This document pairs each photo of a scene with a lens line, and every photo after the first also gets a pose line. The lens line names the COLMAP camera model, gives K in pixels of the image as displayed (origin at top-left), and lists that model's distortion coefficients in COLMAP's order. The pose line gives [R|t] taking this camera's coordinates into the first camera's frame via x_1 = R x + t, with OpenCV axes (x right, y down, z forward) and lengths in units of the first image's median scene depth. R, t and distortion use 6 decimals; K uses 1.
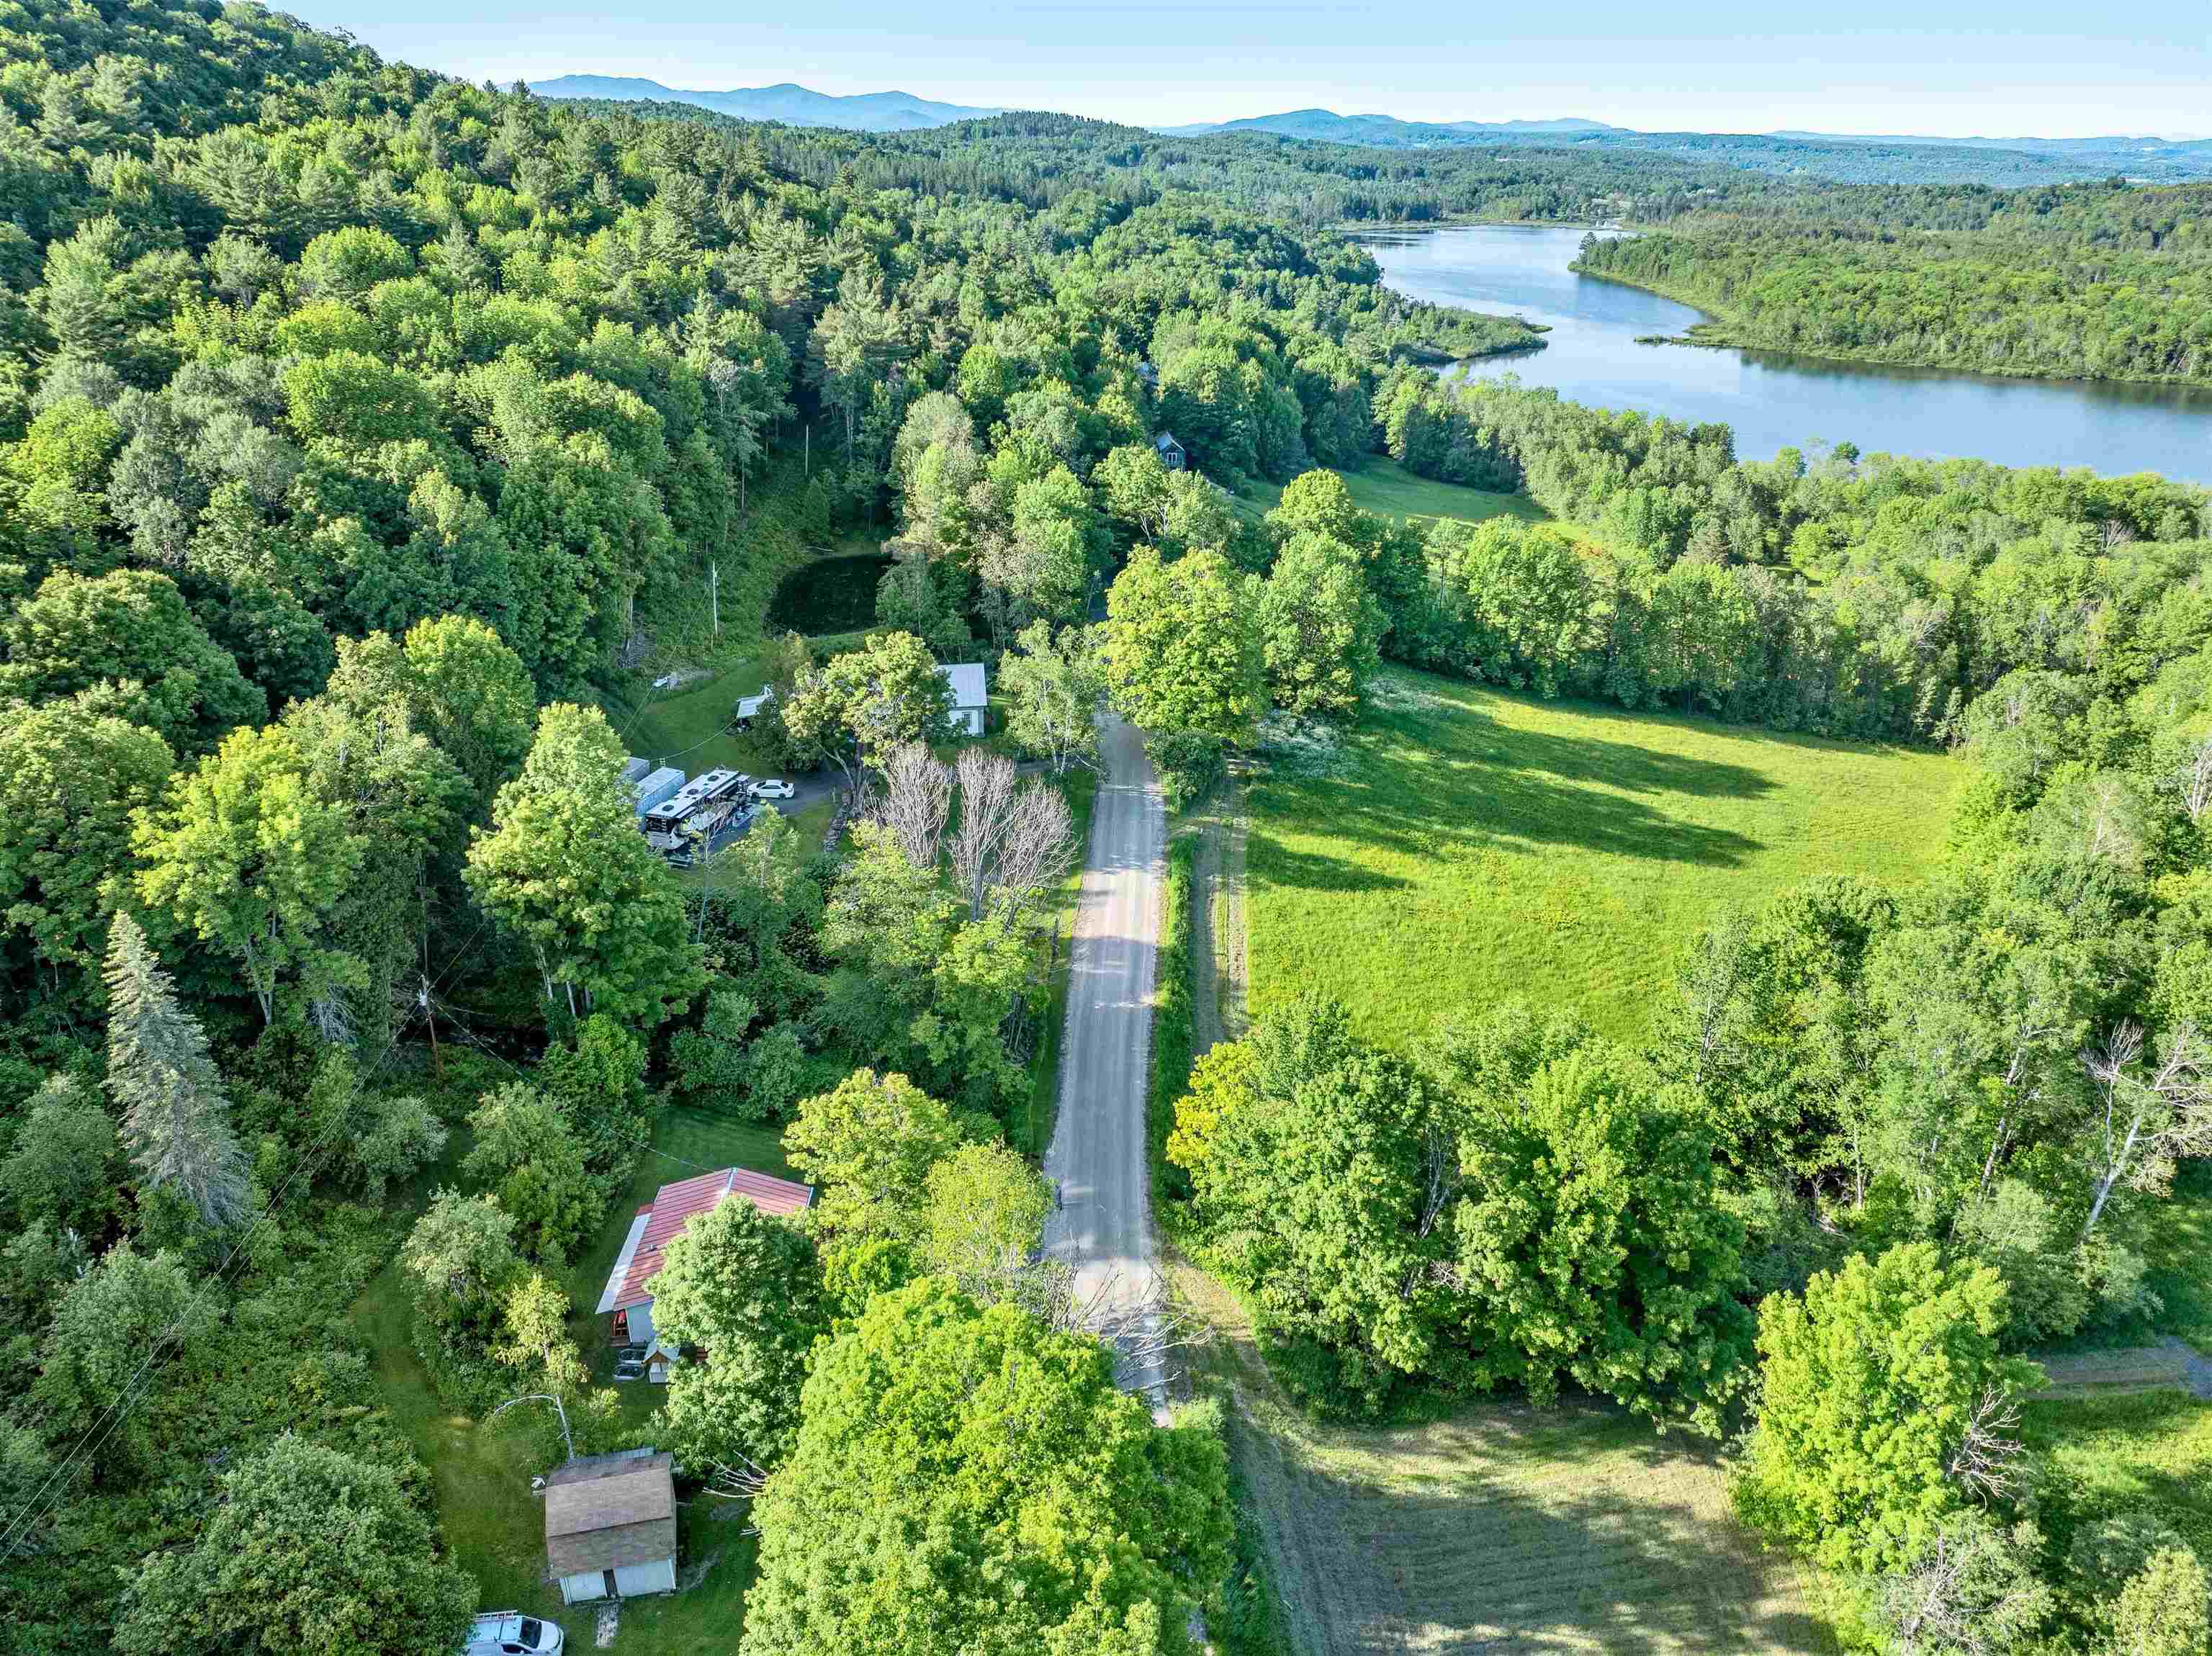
lens RADIAL K [[1563.3, 0, 1100.1], [0, 1563.3, 820.9], [0, 0, 1]] dist [-0.035800, 0.008833]
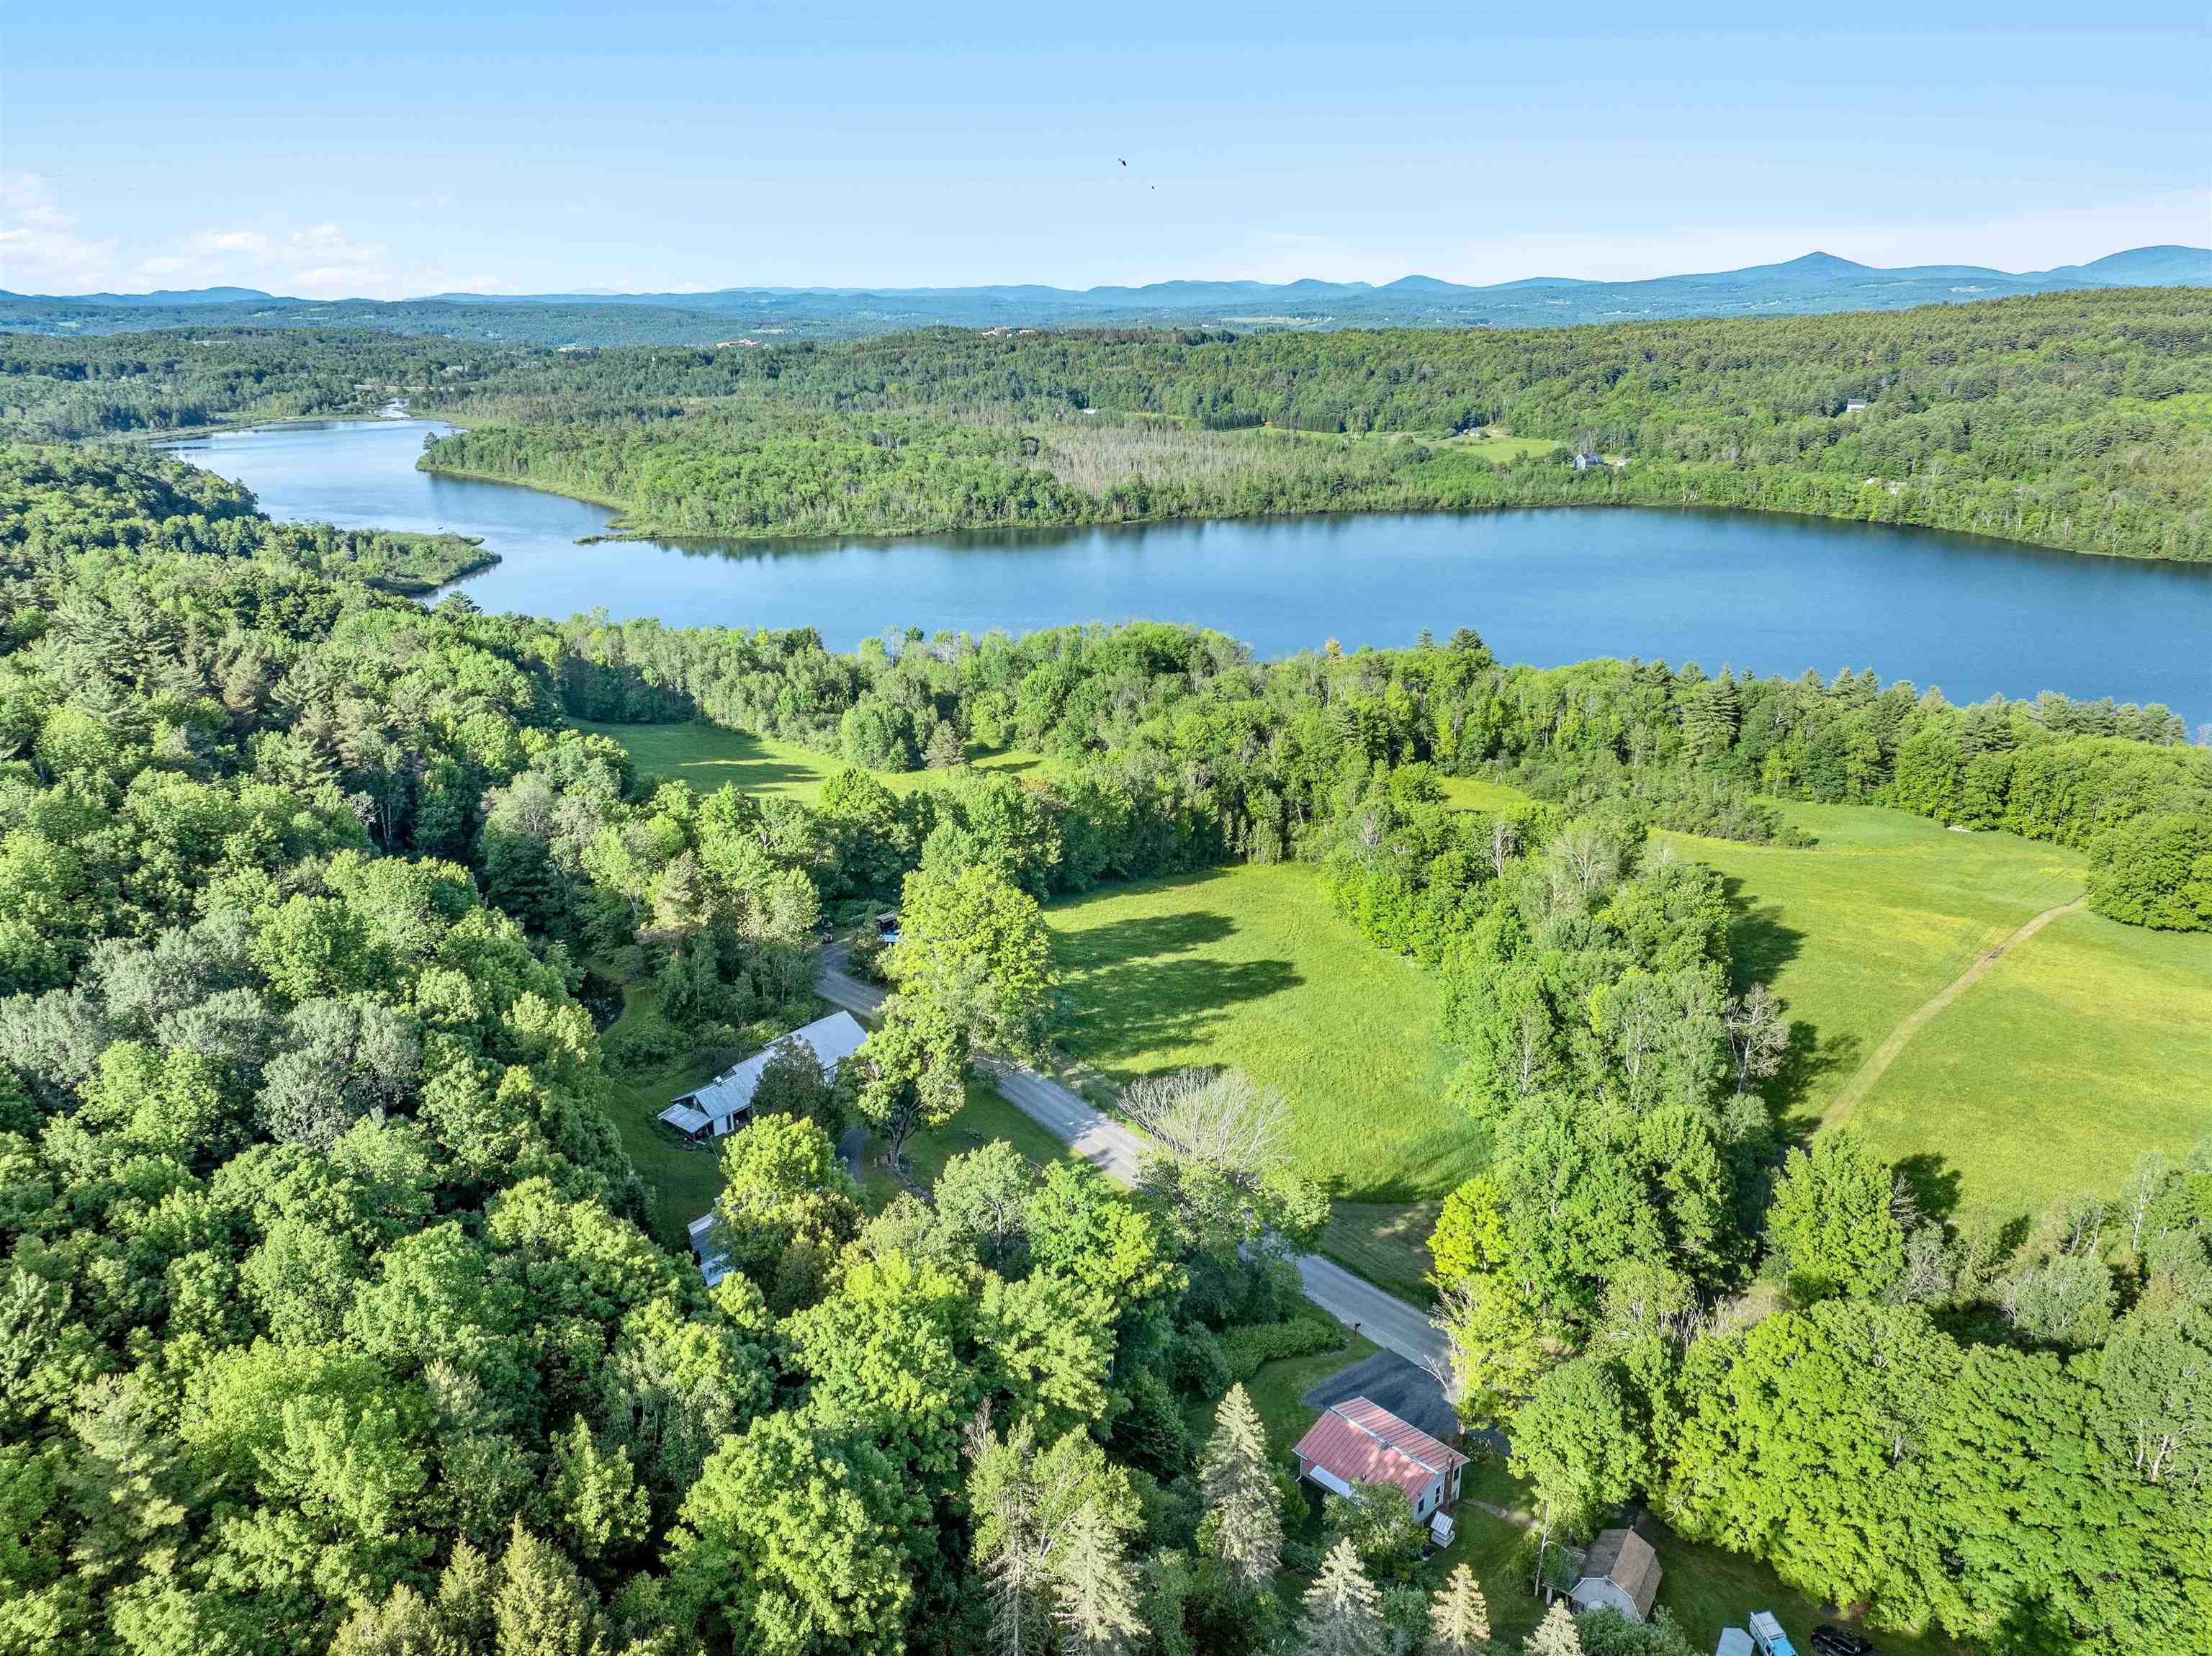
lens RADIAL K [[1563.3, 0, 1099.5], [0, 1563.3, 834.5], [0, 0, 1]] dist [-0.035800, 0.008833]
pose [[0.718025, -0.237315, 0.654310, -0.154912], [0.290224, 0.956536, 0.028445, -0.047951], [-0.632621, 0.169472, 0.755691, 0.001095]]
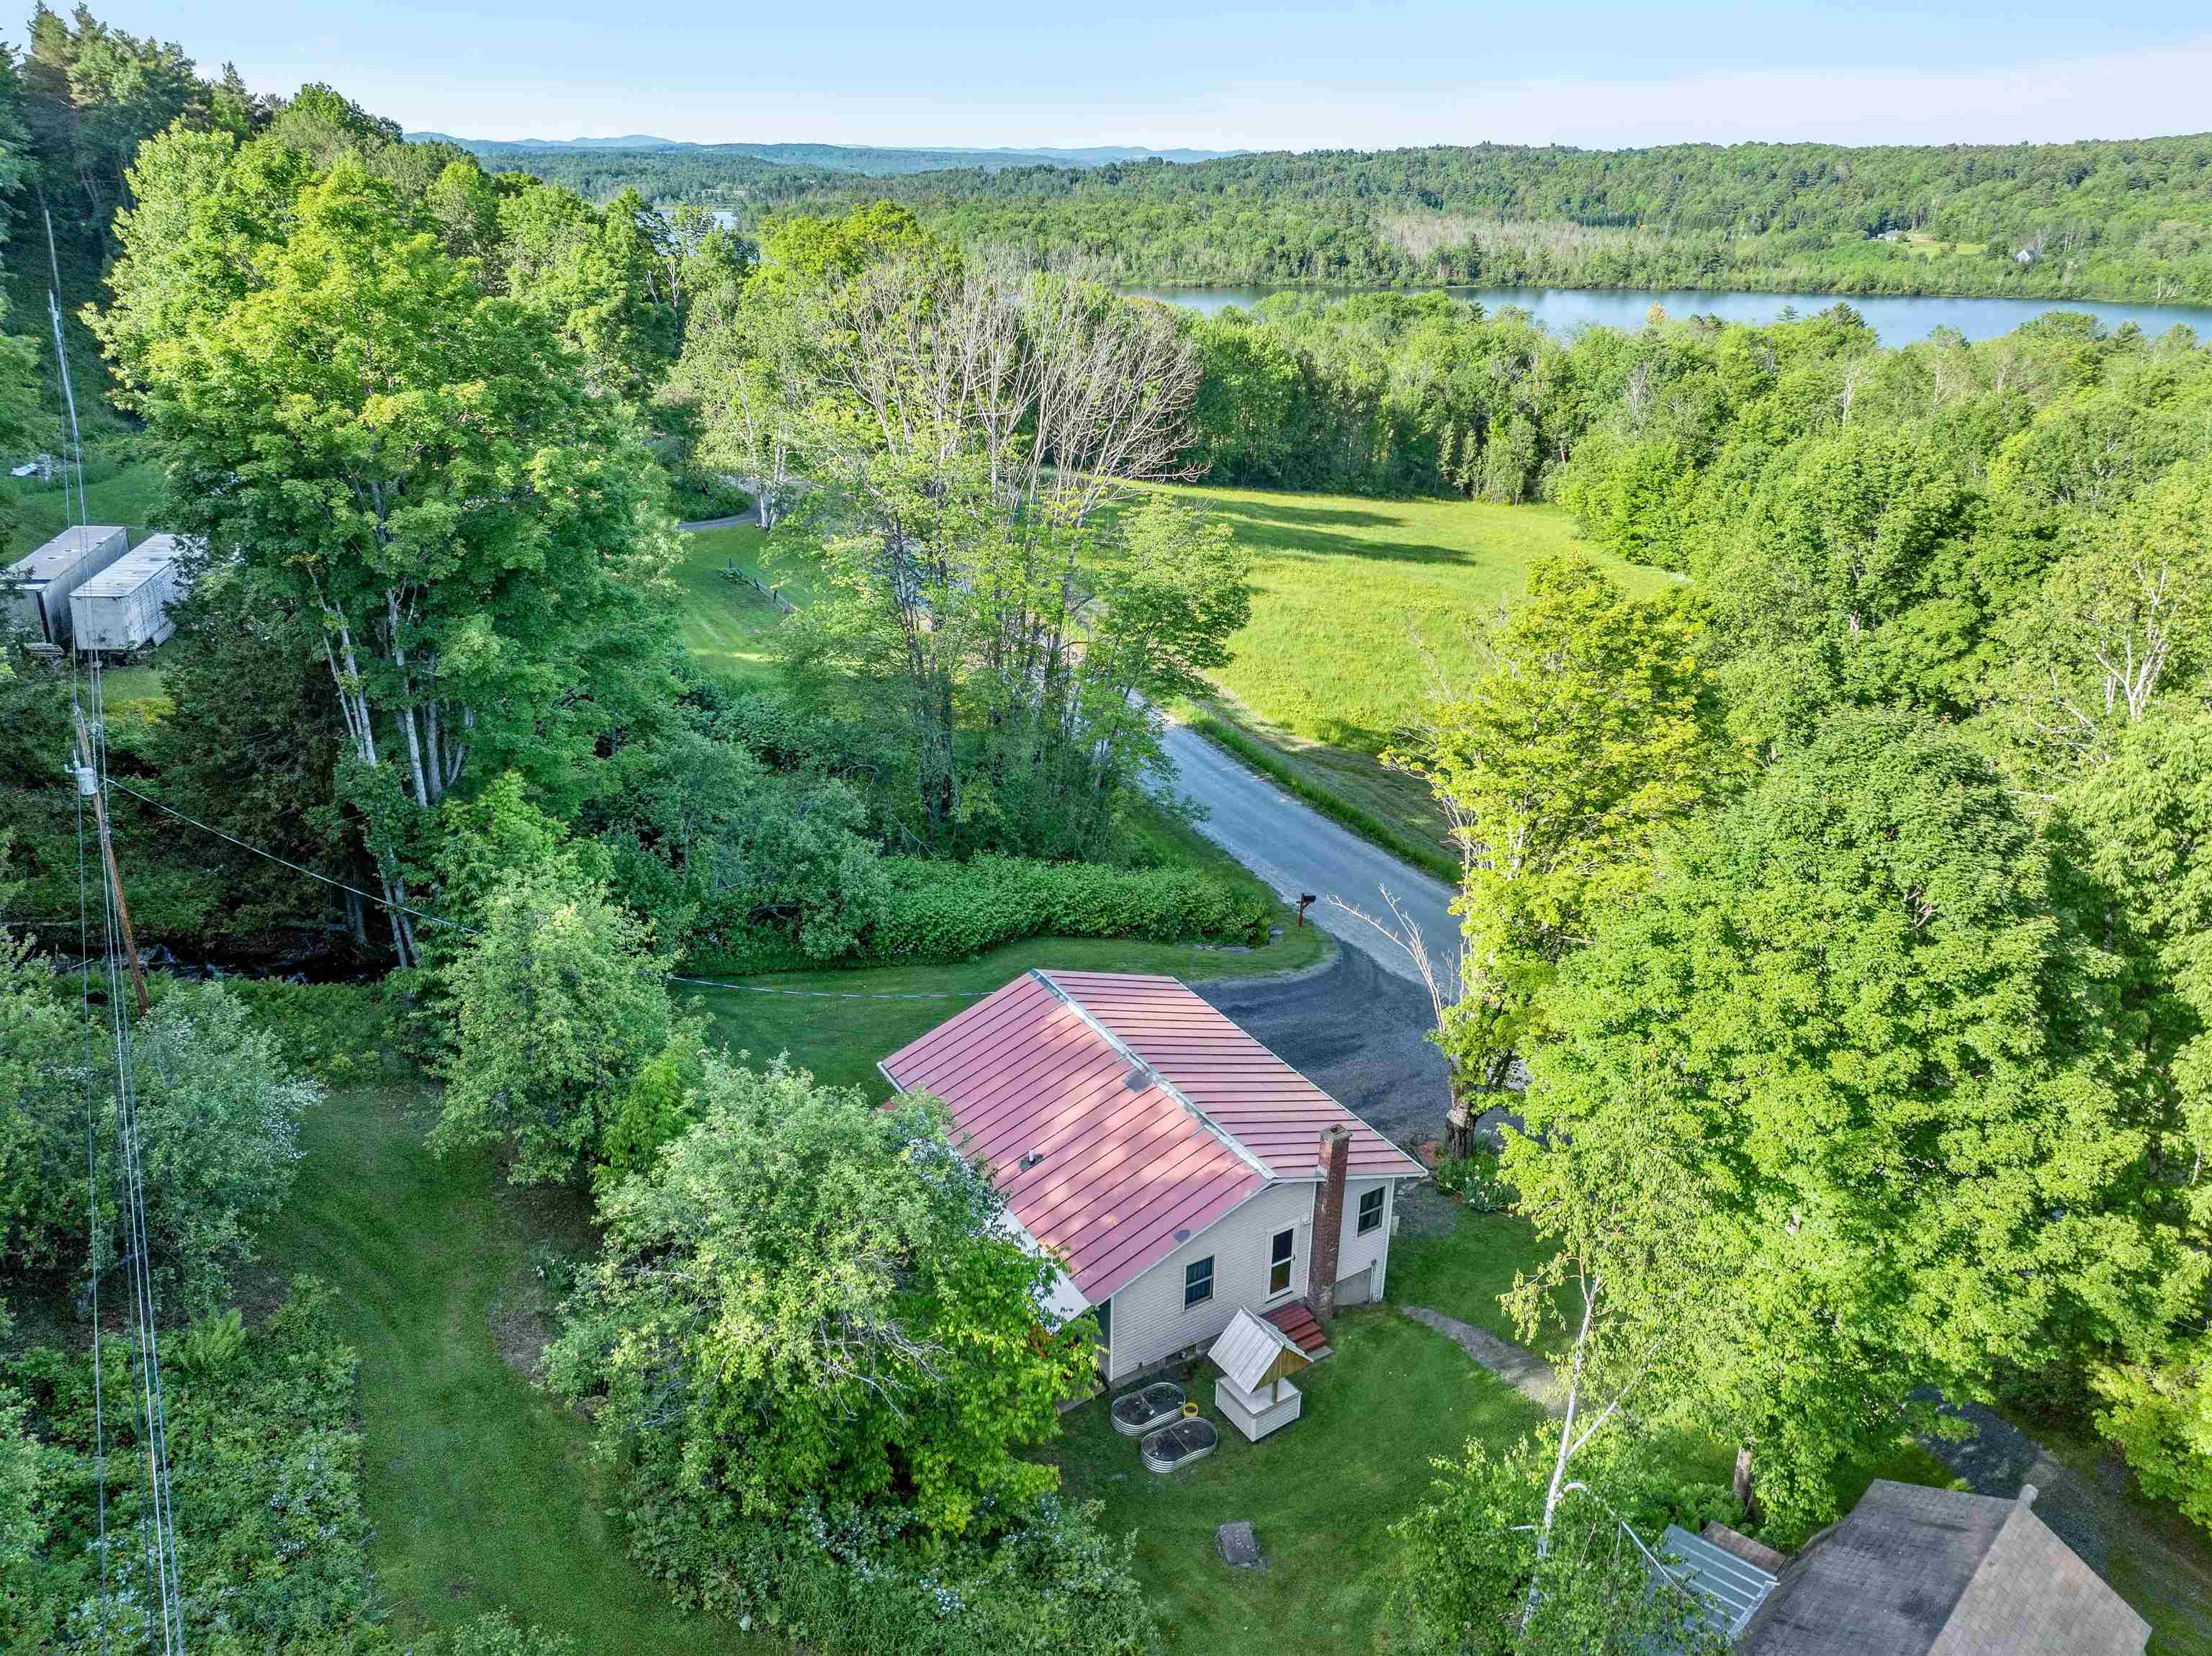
lens RADIAL K [[1563.3, 0, 1109.6], [0, 1563.3, 826.2], [0, 0, 1]] dist [-0.035800, 0.008833]
pose [[0.854157, -0.204051, 0.478308, -0.056565], [0.208145, 0.977057, 0.045118, 0.022215], [-0.476540, 0.061019, 0.877032, 0.079638]]
